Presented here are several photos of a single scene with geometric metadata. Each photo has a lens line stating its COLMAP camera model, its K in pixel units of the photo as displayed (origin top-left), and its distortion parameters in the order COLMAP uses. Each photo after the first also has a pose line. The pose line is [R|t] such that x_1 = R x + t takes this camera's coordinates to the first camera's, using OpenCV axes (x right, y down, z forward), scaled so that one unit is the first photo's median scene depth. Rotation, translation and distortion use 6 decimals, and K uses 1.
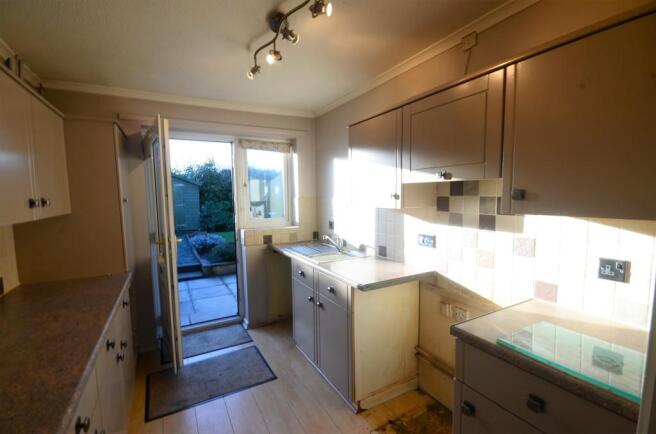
lens RADIAL K [[295.4, 0, 328.0], [0, 295.4, 217.0], [0, 0, 1]] dist [0.008949, -0.012304]
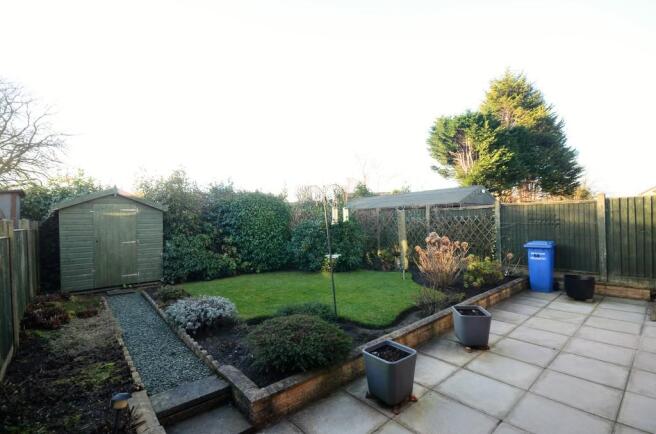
lens RADIAL K [[295.4, 0, 328.0], [0, 295.4, 217.0], [0, 0, 1]] dist [0.008949, -0.012304]
pose [[0.979852, -0.001504, 0.199720, -0.909154], [0.021728, 0.994839, -0.099109, -0.090249], [-0.198540, 0.101451, 0.974828, 1.276871]]
